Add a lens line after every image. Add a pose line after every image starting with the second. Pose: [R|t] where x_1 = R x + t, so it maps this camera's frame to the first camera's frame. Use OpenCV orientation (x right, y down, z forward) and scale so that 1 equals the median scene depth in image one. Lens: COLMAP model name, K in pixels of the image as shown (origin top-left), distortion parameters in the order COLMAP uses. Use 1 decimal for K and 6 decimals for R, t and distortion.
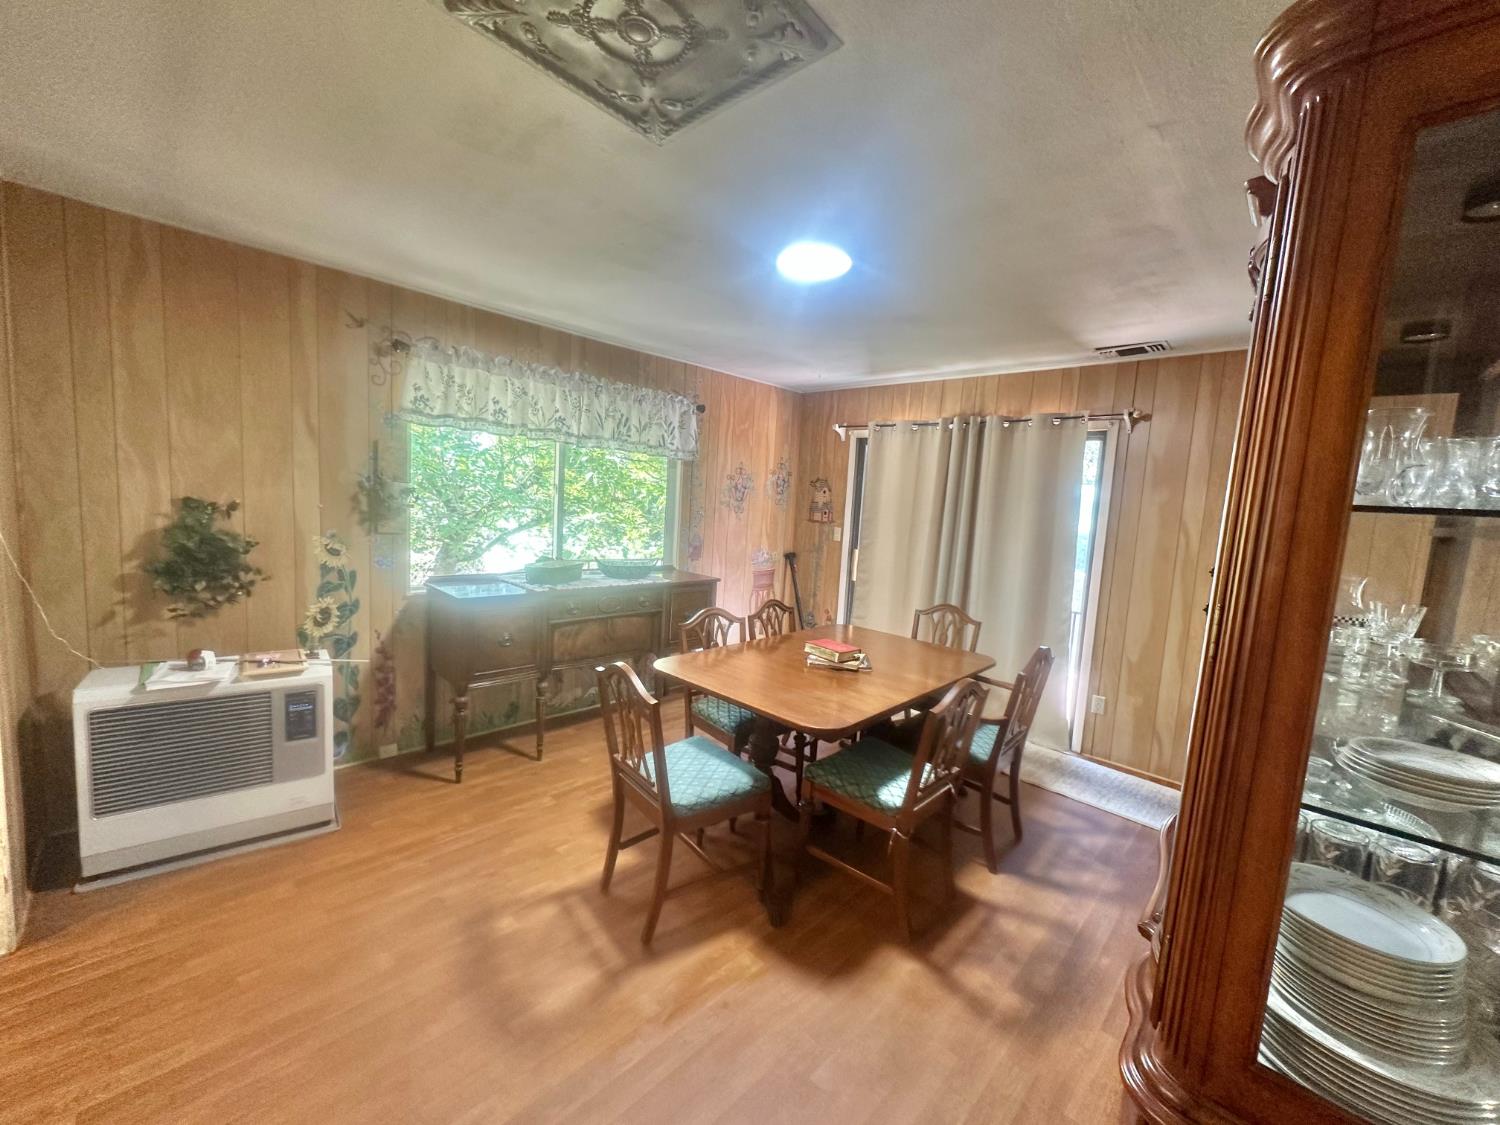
lens RADIAL K [[604.5, 0, 750.0], [0, 604.5, 562.5], [0, 0, 1]] dist [0.001737, 0.000286]
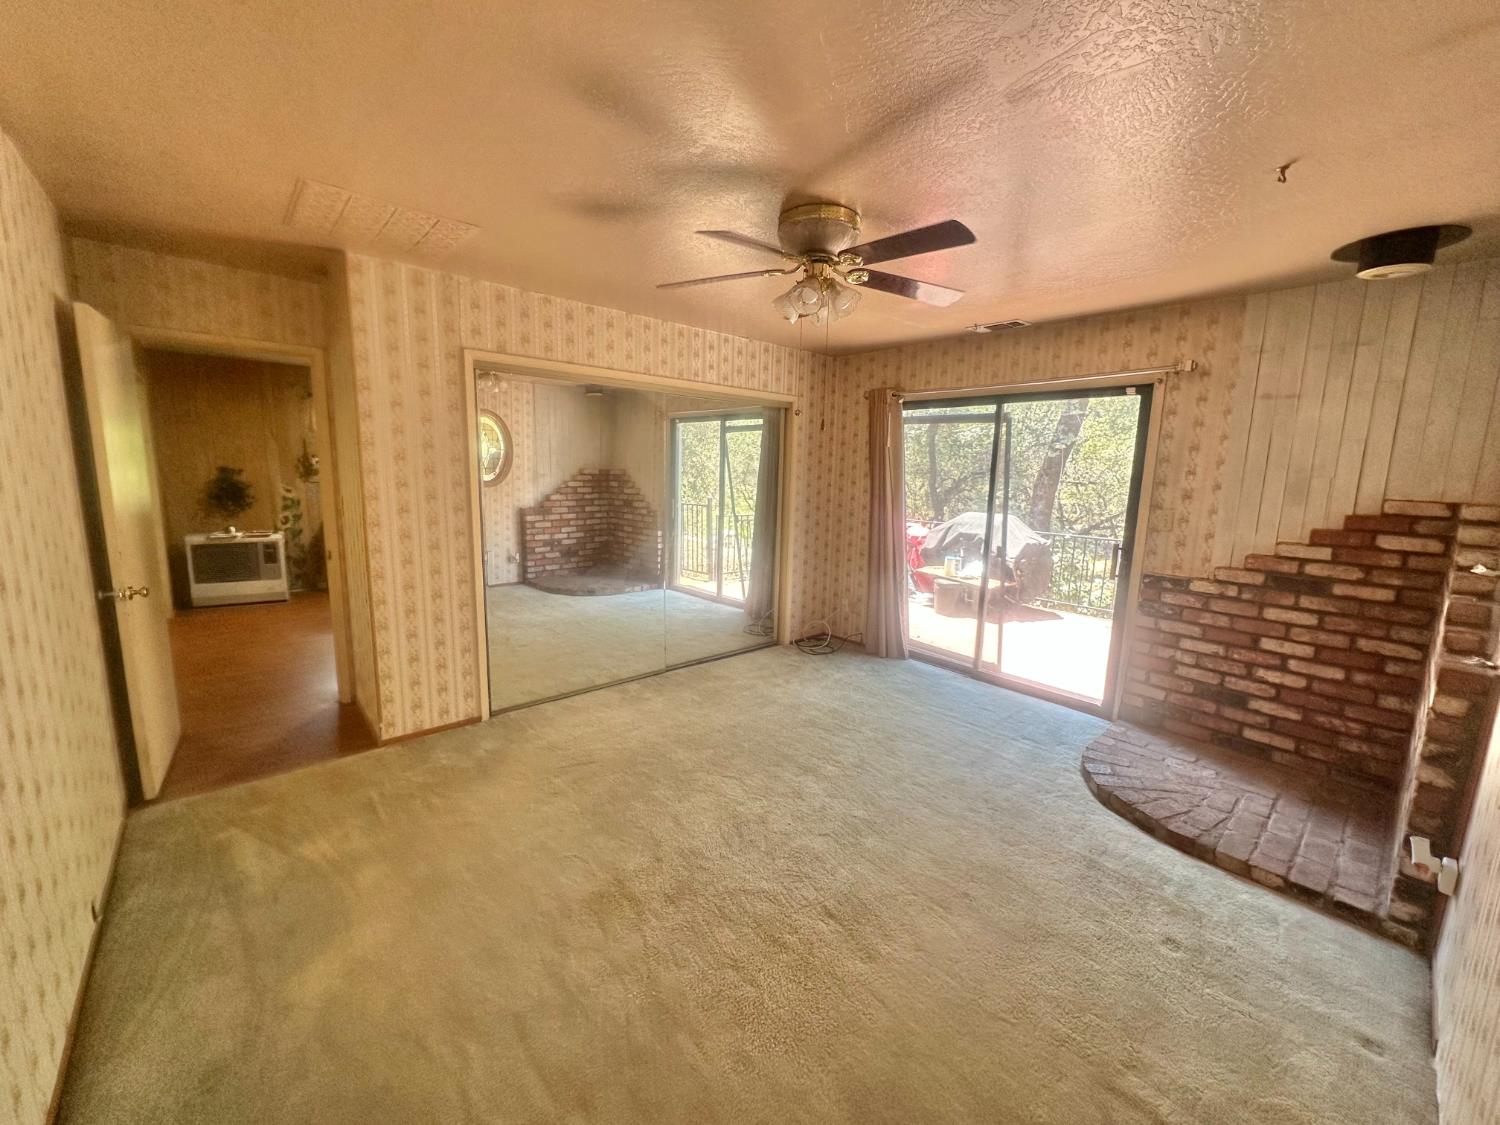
lens RADIAL K [[604.5, 0, 750.0], [0, 604.5, 562.5], [0, 0, 1]] dist [0.001737, 0.000286]
pose [[0.996879, -0.024546, -0.075028, 1.299920], [0.027979, 0.998592, 0.045058, 0.217276], [0.073816, -0.047017, 0.996163, -1.228481]]
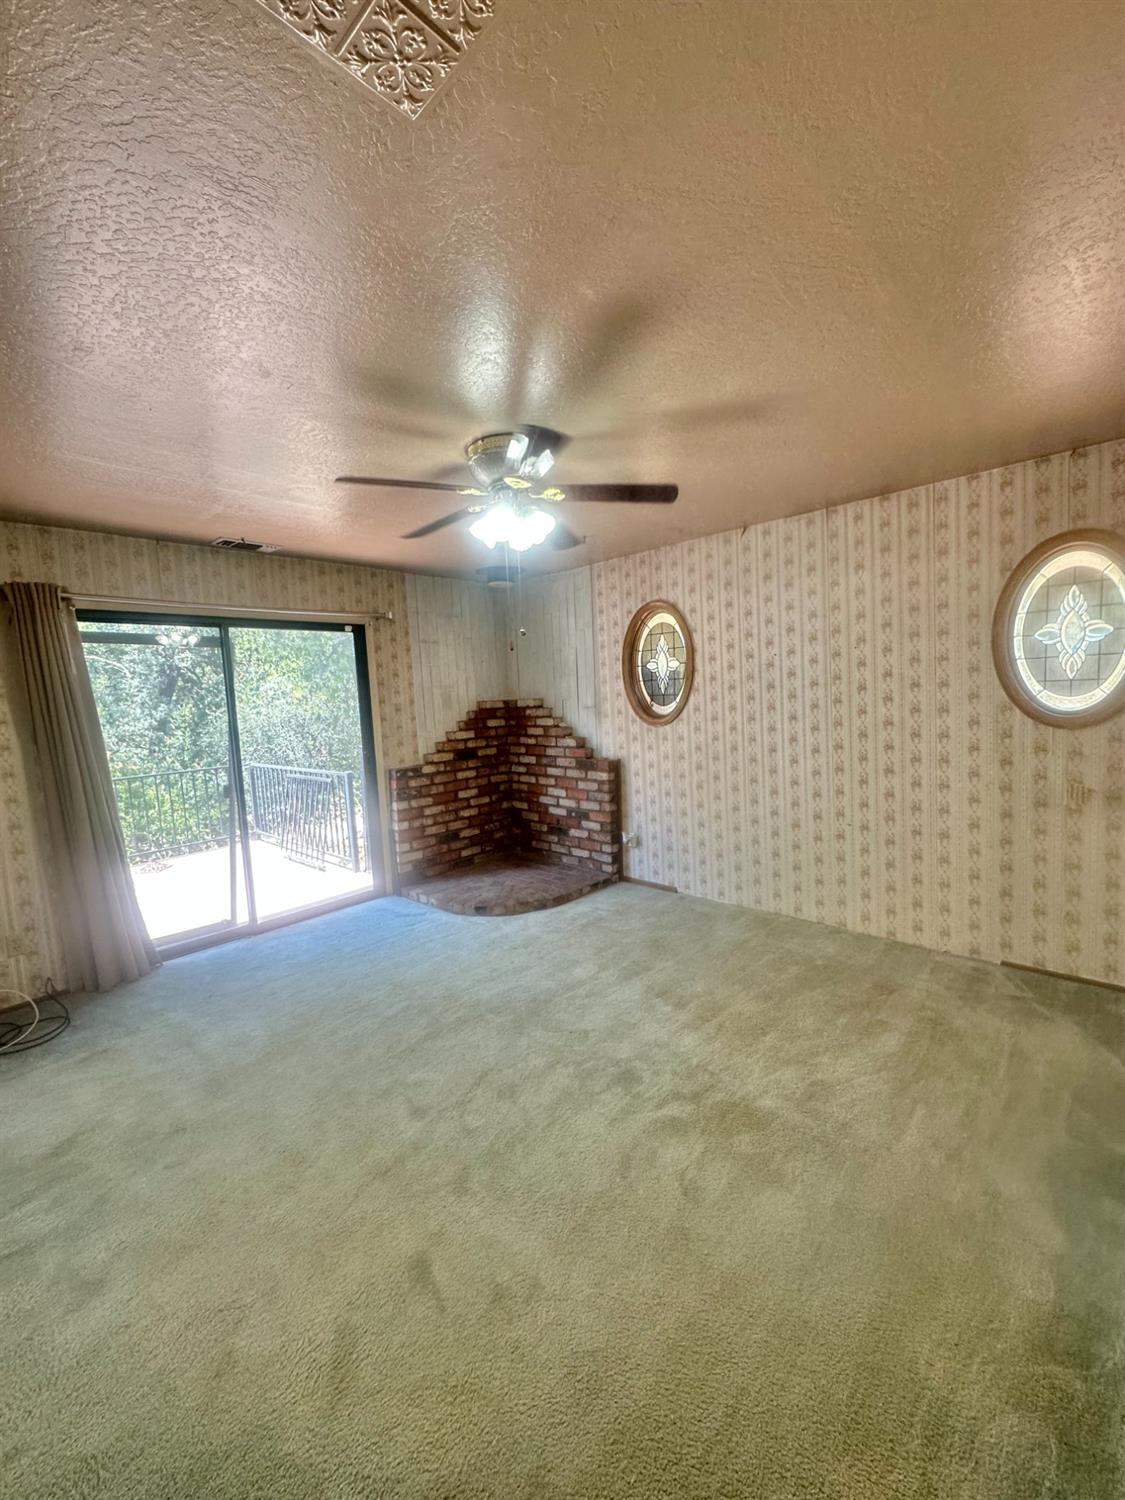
lens RADIAL K [[604.5, 0, 562.5], [0, 604.5, 750.0], [0, 0, 1]] dist [0.001737, 0.000286]
pose [[-0.026066, -0.156996, 0.987255, -1.598704], [0.152818, 0.975357, 0.159138, -0.241288], [-0.987910, 0.155019, -0.001432, 1.564075]]
